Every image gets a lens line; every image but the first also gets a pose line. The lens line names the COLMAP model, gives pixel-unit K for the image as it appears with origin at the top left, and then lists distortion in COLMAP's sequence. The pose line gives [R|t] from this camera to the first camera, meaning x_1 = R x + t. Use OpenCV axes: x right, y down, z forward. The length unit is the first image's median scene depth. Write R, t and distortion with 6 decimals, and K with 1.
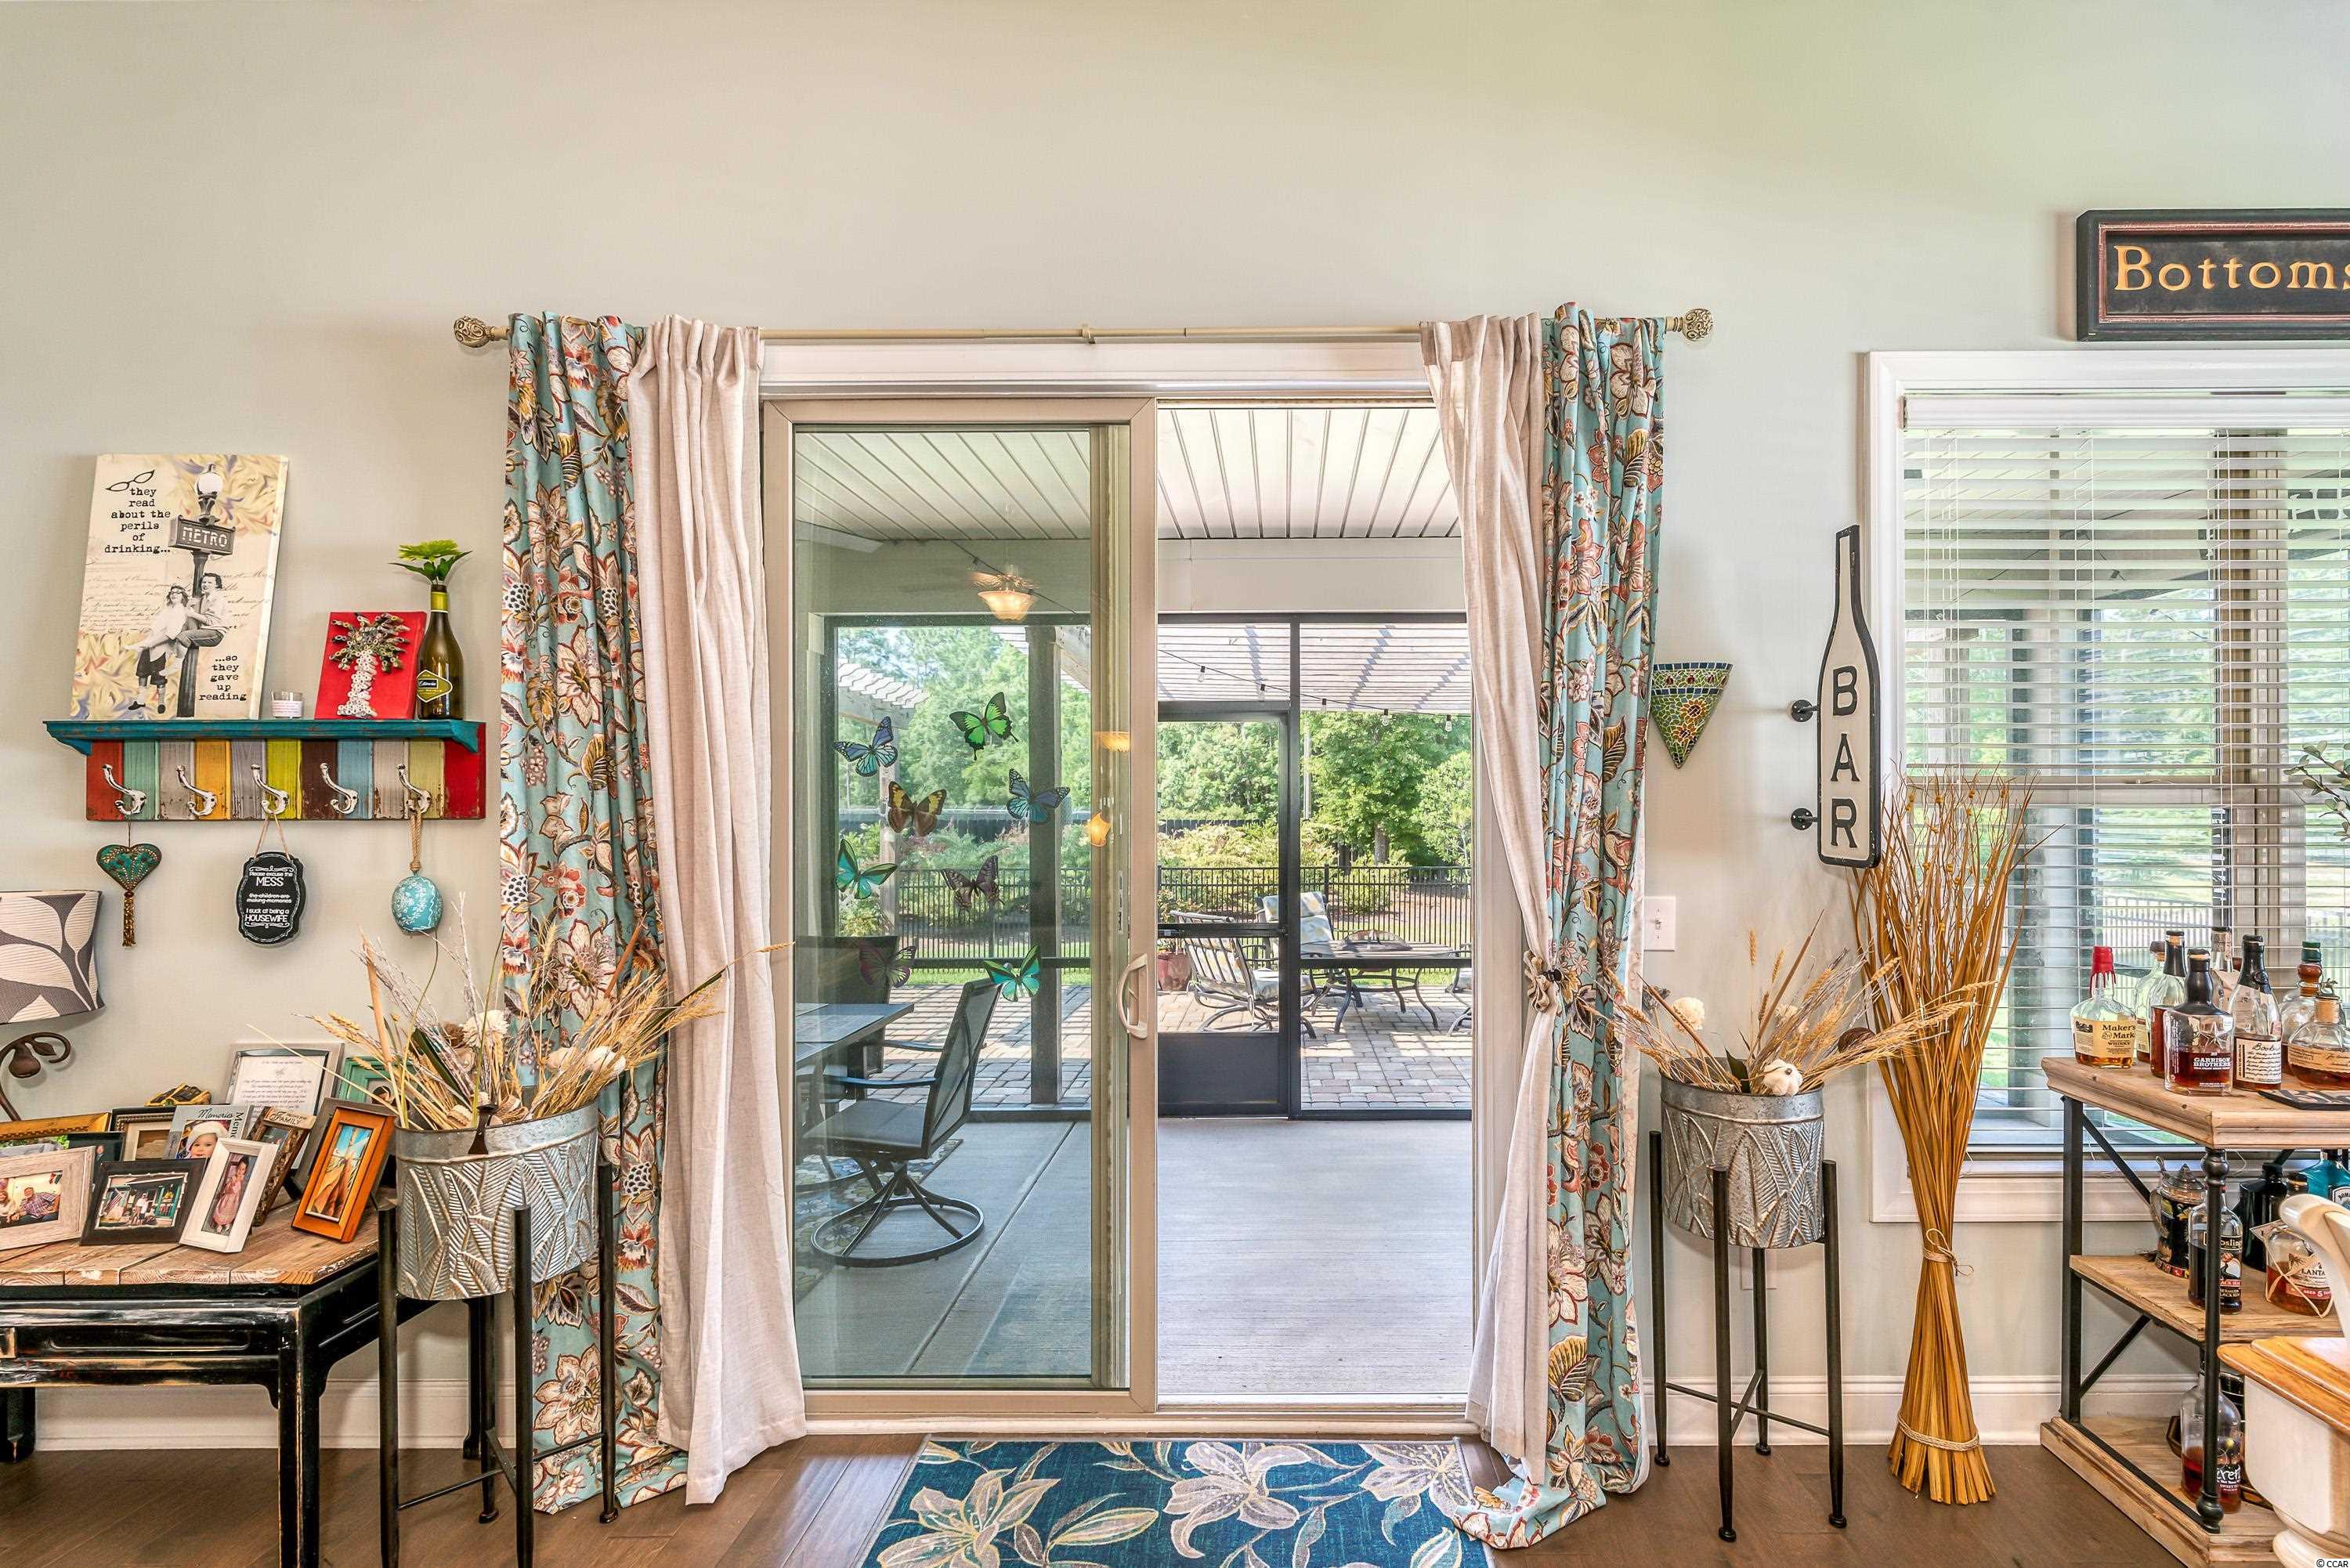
lens RADIAL K [[1012.7, 0, 1275.2], [0, 1012.7, 810.0], [0, 0, 1]] dist [-0.000494, -0.000253]
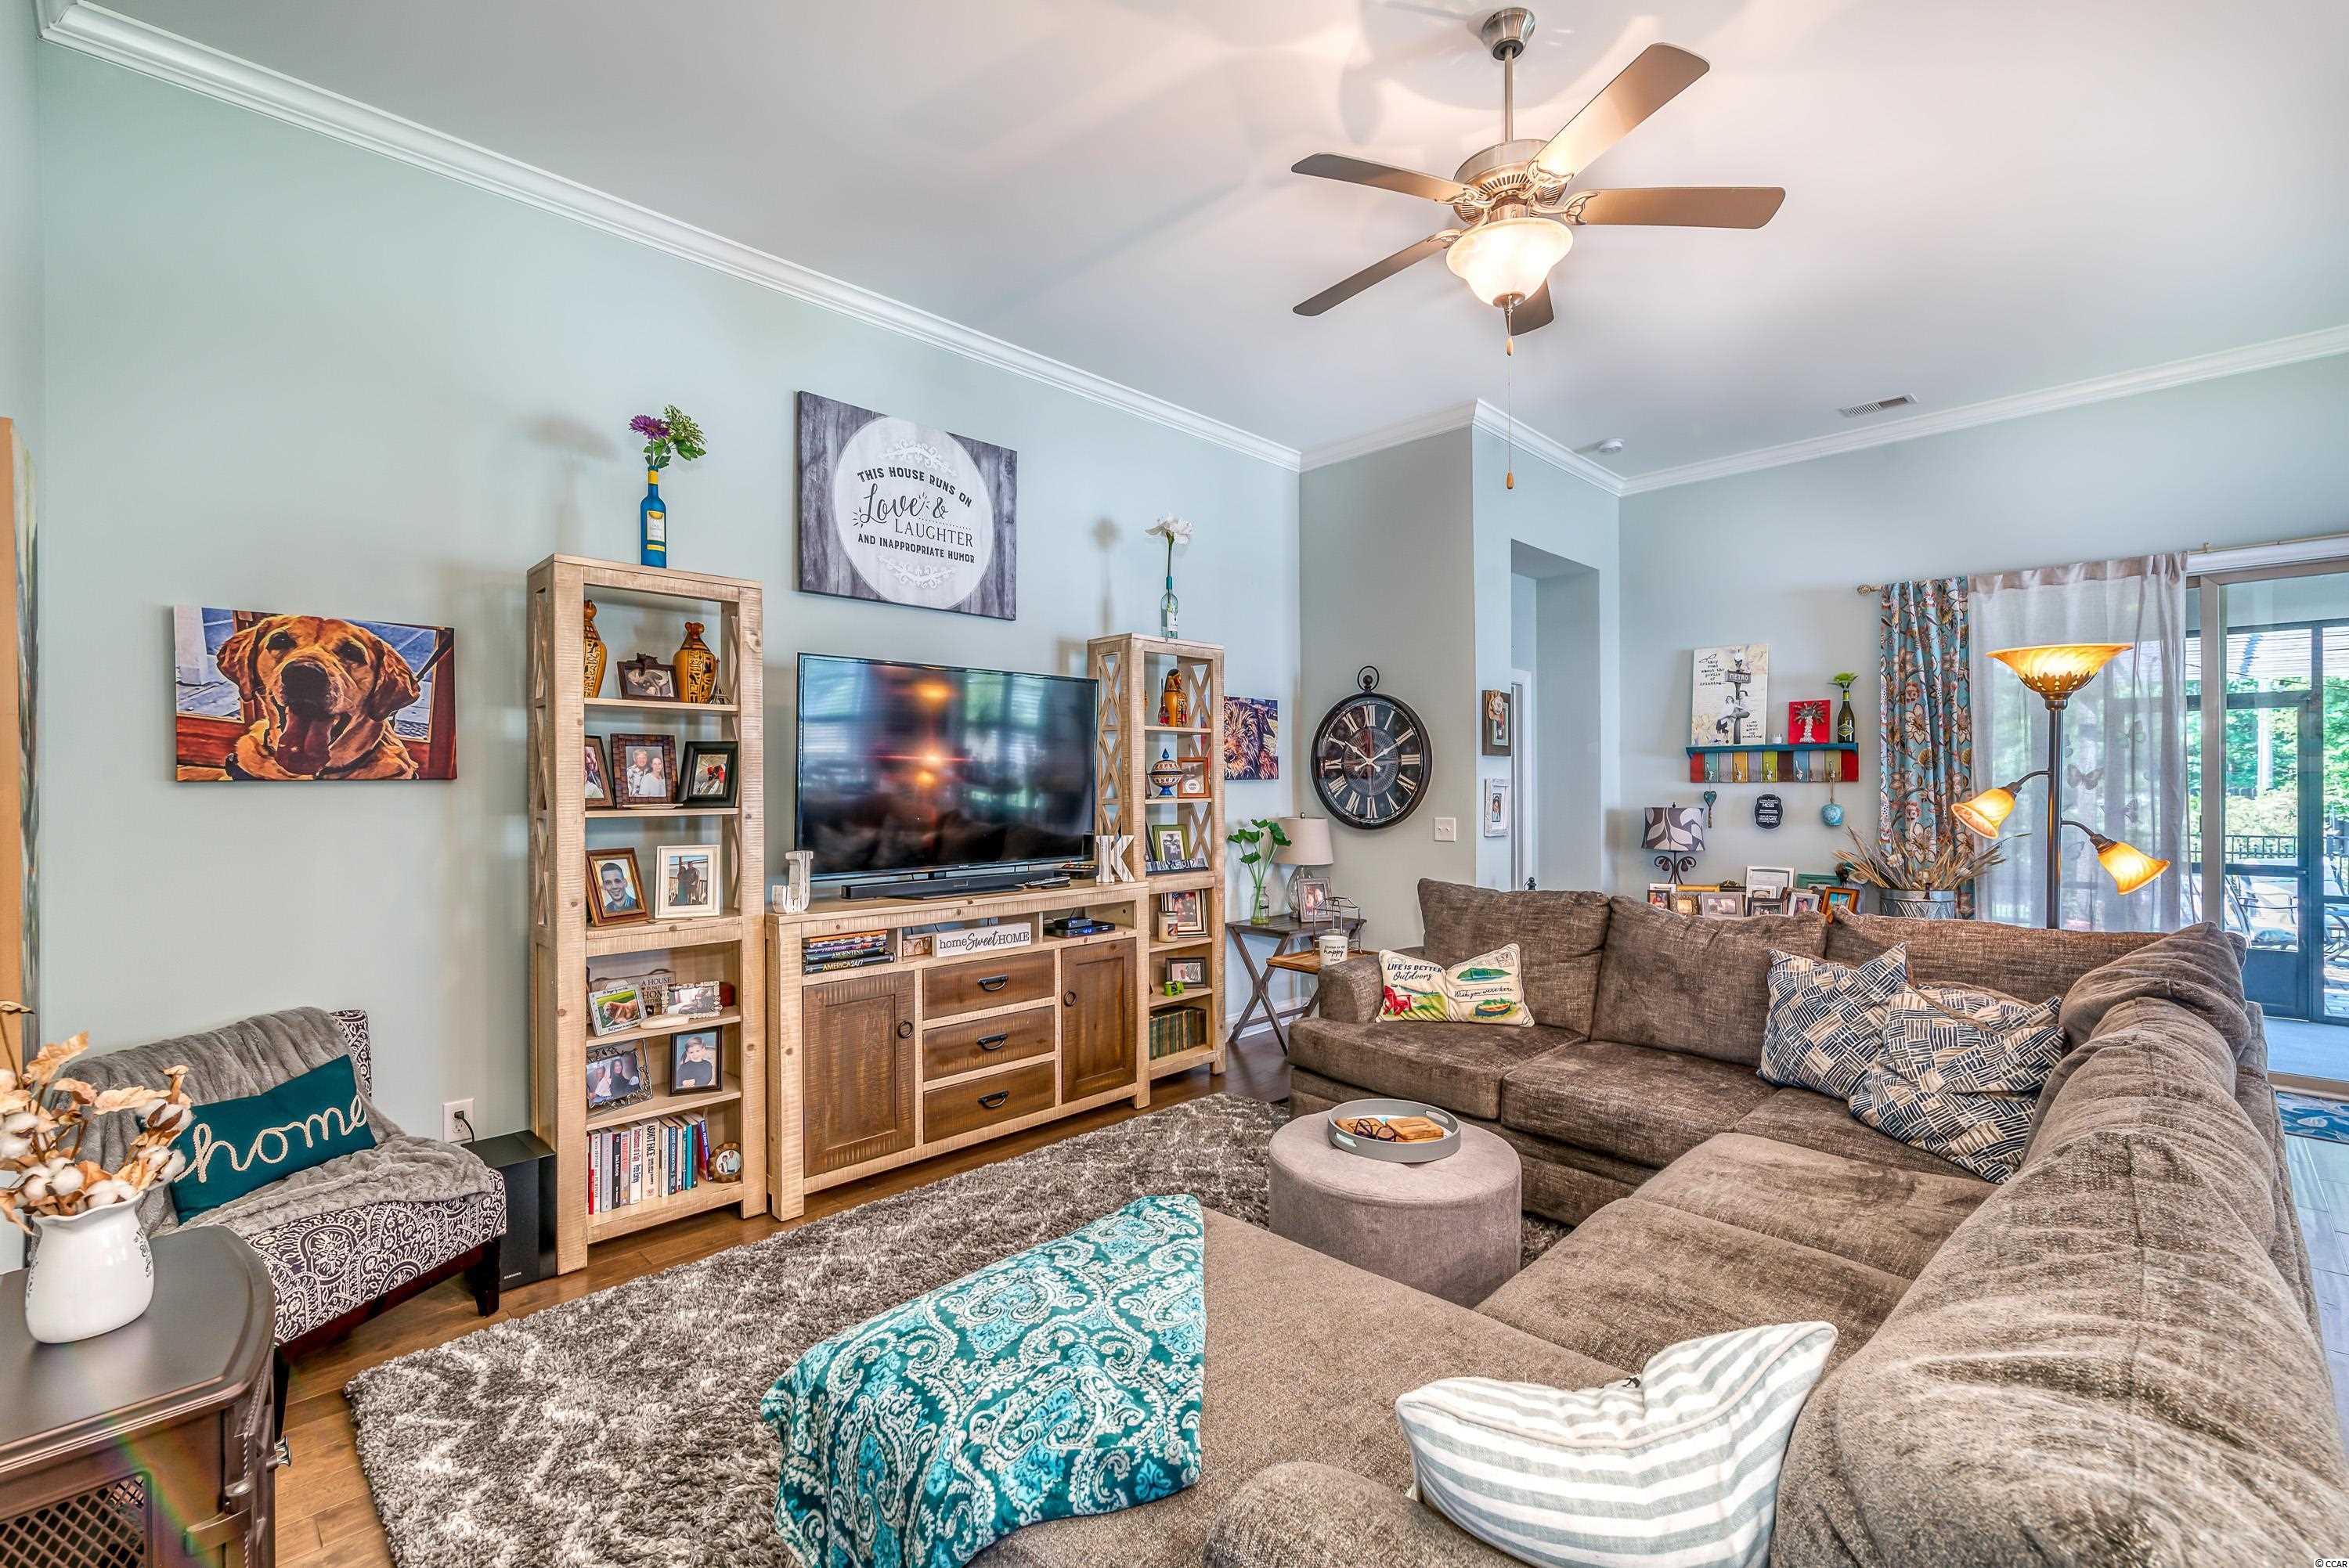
lens RADIAL K [[1012.2, 0, 1173.1], [0, 1012.2, 781.9], [0, 0, 1]] dist [-0.000494, -0.000253]
pose [[0.709295, 0.000696, -0.704911, -0.228101], [-0.005443, 0.999975, -0.004489, 0.030069], [0.704890, 0.007020, 0.709282, -1.988536]]
